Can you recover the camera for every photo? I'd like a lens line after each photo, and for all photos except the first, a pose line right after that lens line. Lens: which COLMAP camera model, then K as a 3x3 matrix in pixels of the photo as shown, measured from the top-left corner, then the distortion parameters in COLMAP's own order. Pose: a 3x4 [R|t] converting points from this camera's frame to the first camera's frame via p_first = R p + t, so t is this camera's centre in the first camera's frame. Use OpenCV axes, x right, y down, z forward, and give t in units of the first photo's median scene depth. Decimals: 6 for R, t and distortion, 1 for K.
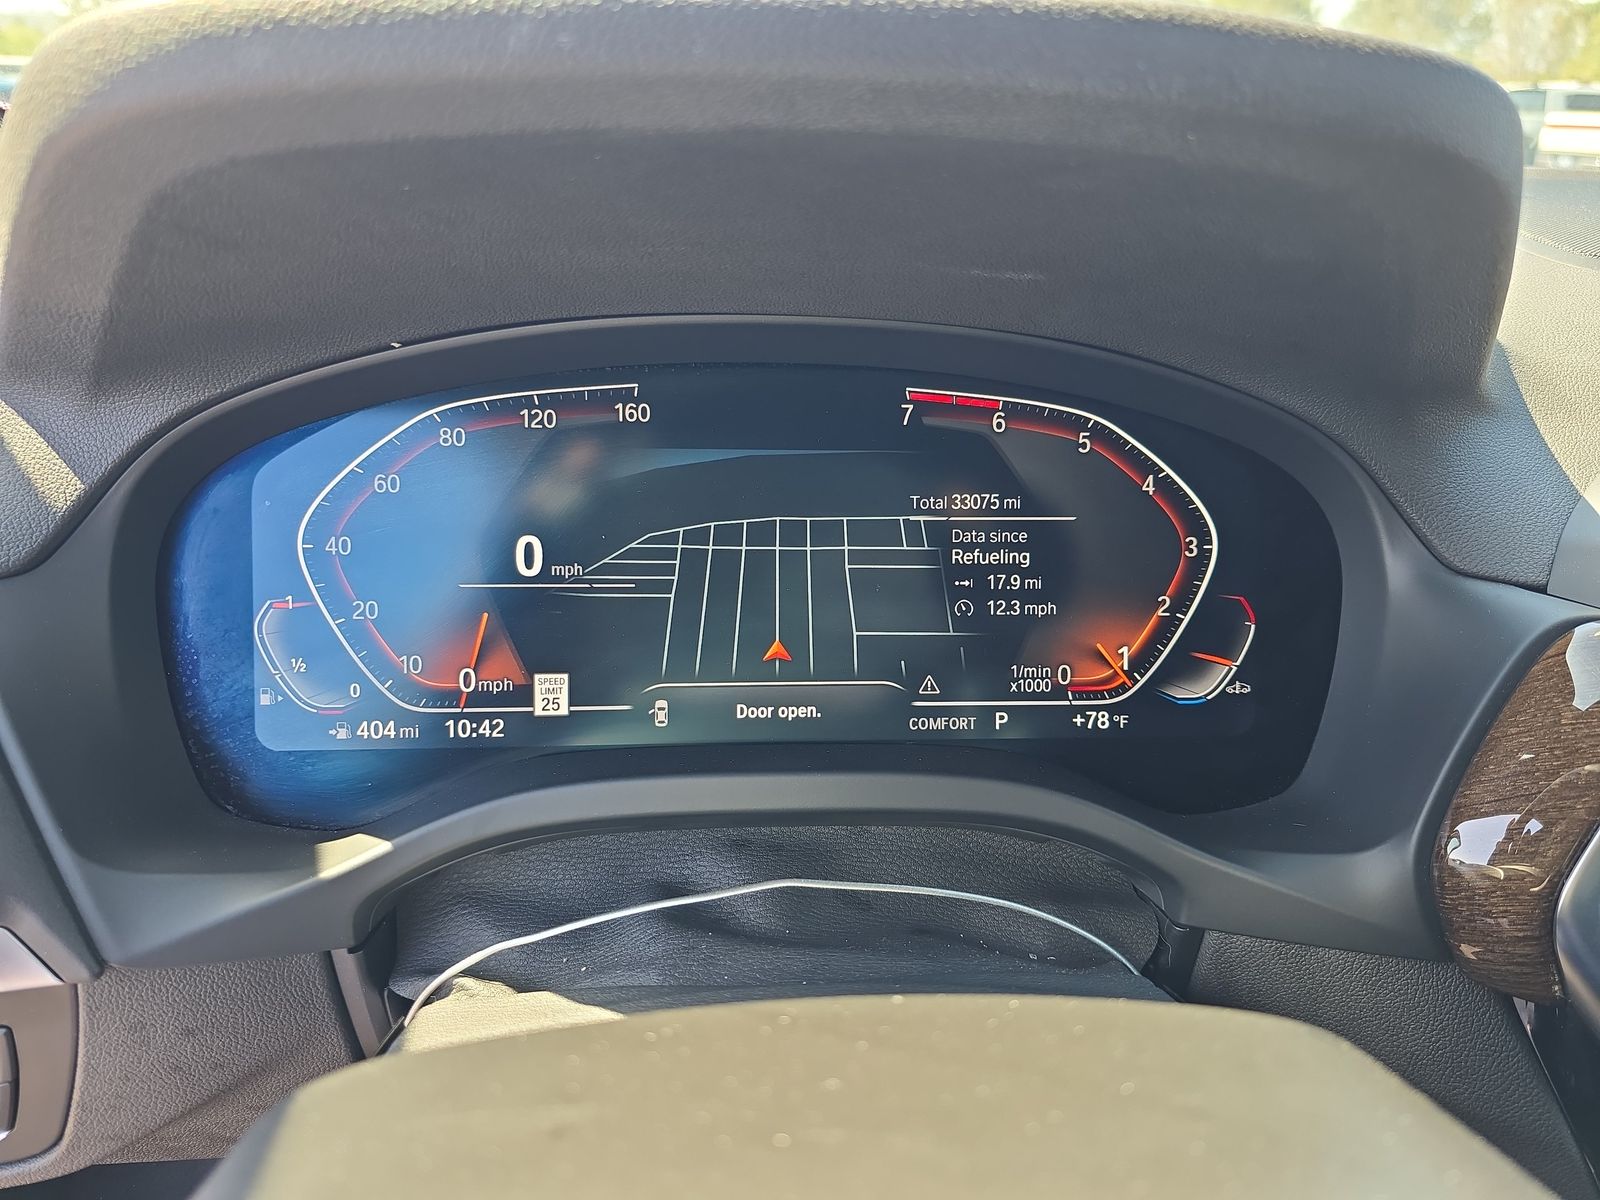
lens RADIAL K [[1082.5, 0, 800.0], [0, 1082.5, 600.0], [0, 0, 1]] dist [0.046095, -0.038476]
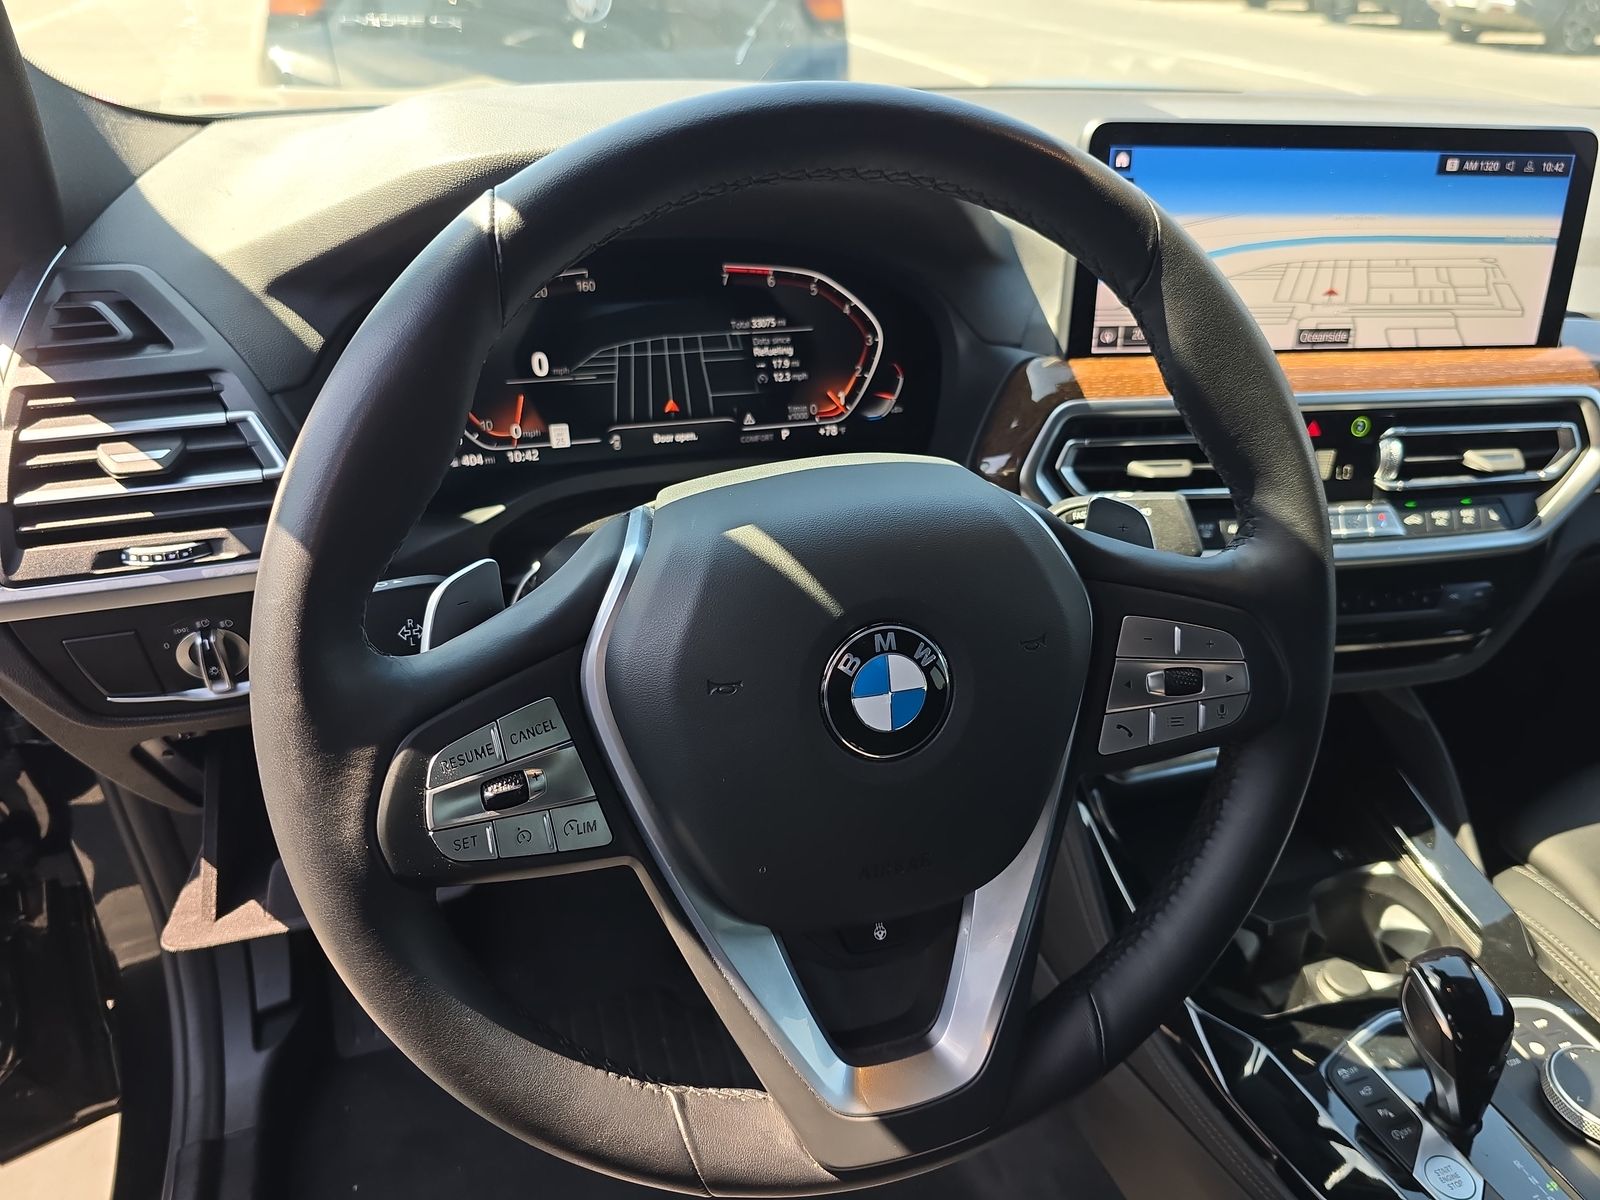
lens RADIAL K [[1095.1, 0, 800.0], [0, 1095.1, 600.0], [0, 0, 1]] dist [0.034716, -0.064826]
pose [[0.974076, -0.109365, 0.198027, -0.226853], [0.081819, 0.986434, 0.142318, 0.129636], [-0.210905, -0.122426, 0.969810, -1.028017]]
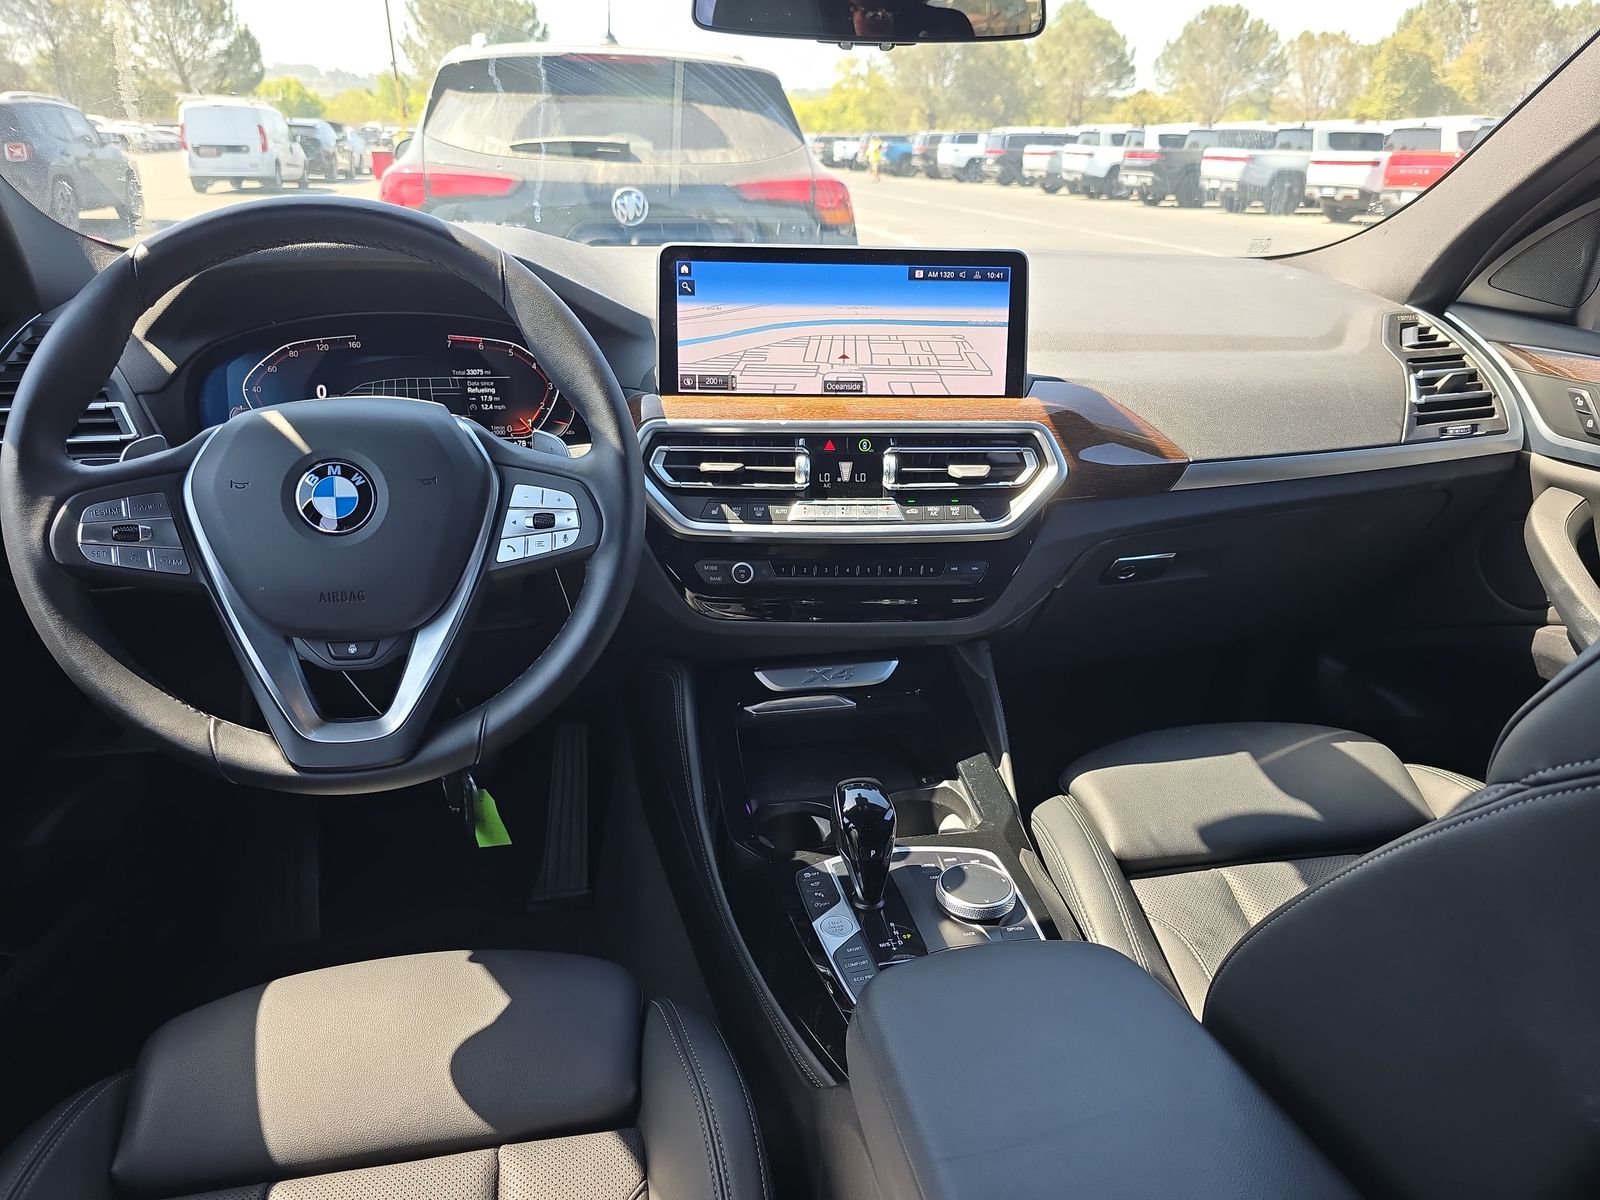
lens RADIAL K [[1070.4, 0, 800.0], [0, 1070.4, 600.0], [0, 0, 1]] dist [0.031657, -0.035827]
pose [[0.991218, -0.050916, 0.122043, 0.672428], [0.053364, 0.998433, -0.016870, 0.654661], [-0.120992, 0.023235, 0.992381, -2.114585]]
